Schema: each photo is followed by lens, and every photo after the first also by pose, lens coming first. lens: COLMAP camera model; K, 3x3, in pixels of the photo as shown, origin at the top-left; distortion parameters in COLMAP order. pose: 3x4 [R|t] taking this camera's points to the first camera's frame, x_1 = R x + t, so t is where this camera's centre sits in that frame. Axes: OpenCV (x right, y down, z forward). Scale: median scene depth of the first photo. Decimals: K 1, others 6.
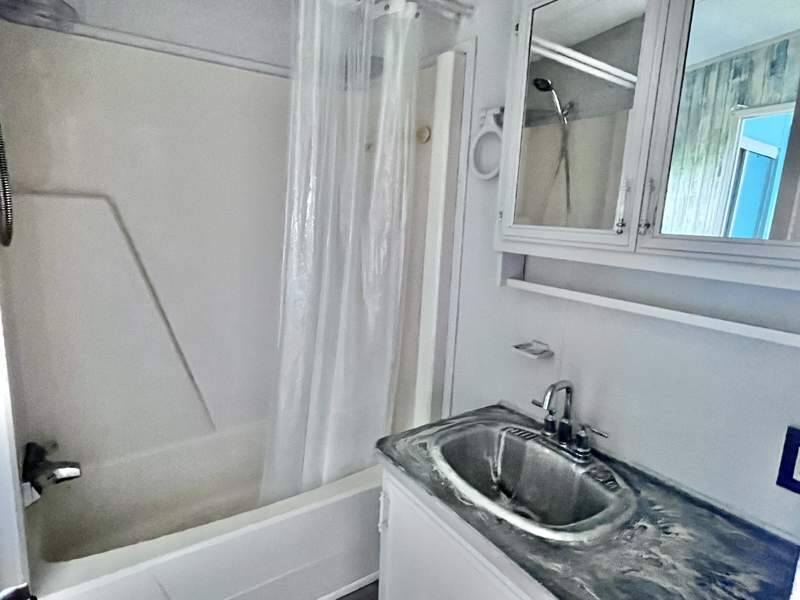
lens RADIAL K [[452.1, 0, 399.6], [0, 452.1, 297.1], [0, 0, 1]] dist [-0.005092, -0.000922]
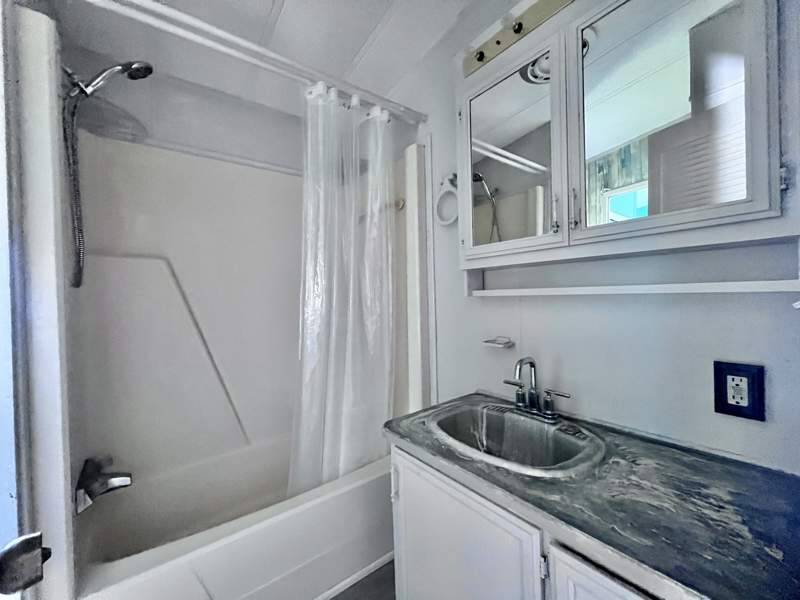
lens RADIAL K [[319.3, 0, 398.9], [0, 319.3, 301.1], [0, 0, 1]] dist [-0.005293, -0.000331]
pose [[0.996032, -0.072983, 0.050939, -0.027612], [0.080433, 0.983155, -0.164123, 0.127347], [-0.038103, 0.167569, 0.985124, 0.088796]]
